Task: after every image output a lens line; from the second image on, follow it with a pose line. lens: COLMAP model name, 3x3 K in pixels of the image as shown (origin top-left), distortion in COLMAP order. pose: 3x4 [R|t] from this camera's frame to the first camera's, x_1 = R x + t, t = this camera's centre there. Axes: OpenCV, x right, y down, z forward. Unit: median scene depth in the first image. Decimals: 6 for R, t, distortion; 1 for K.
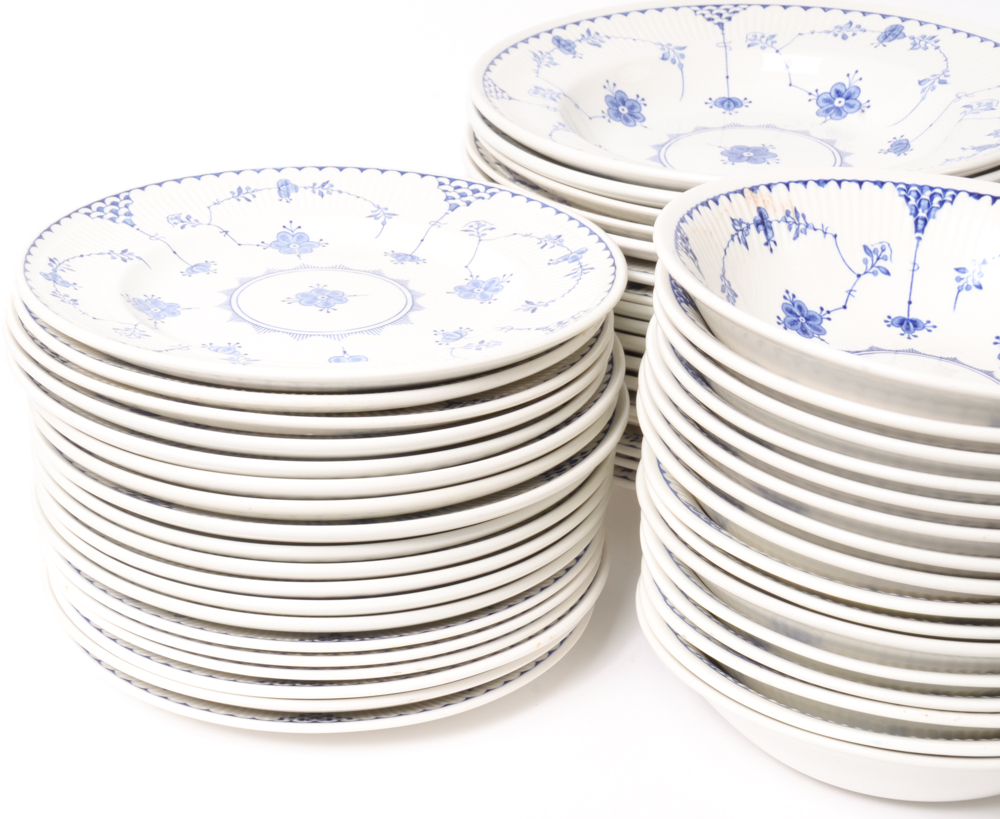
lens RADIAL K [[1651.2, 0, 321.1], [0, 1651.2, 472.9], [0, 0, 1]] dist [-0.040021, 0.311422]
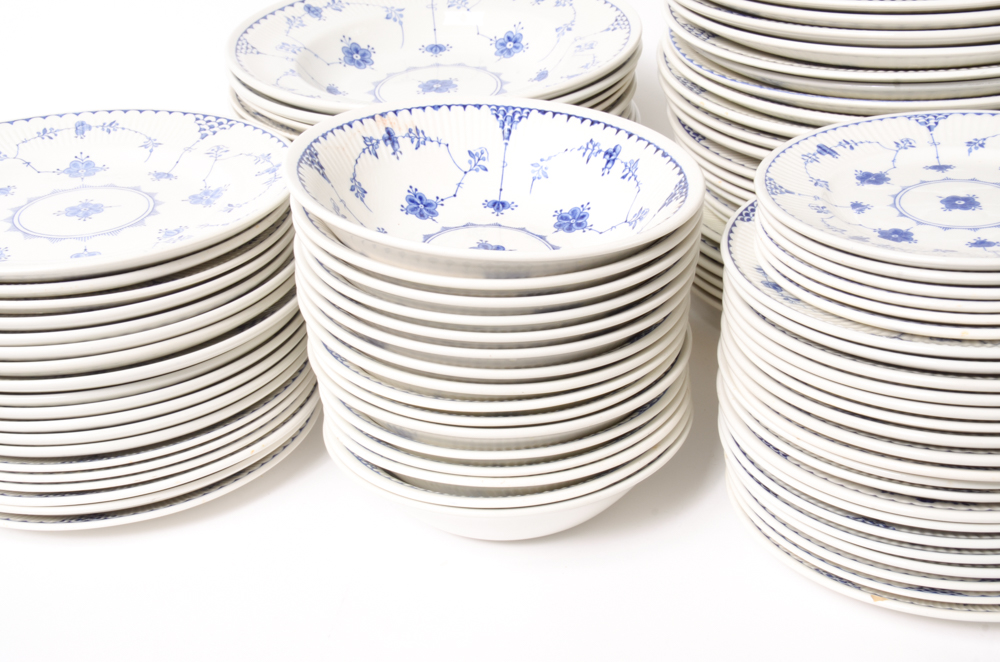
lens RADIAL K [[1216.7, 0, 497.0], [0, 1216.7, 352.7], [0, 0, 1]] dist [-0.019523, 0.242604]
pose [[0.992168, -0.070528, 0.103098, 0.234089], [0.067642, 0.997221, 0.031237, 0.003141], [-0.105014, -0.024019, 0.994181, -0.036891]]
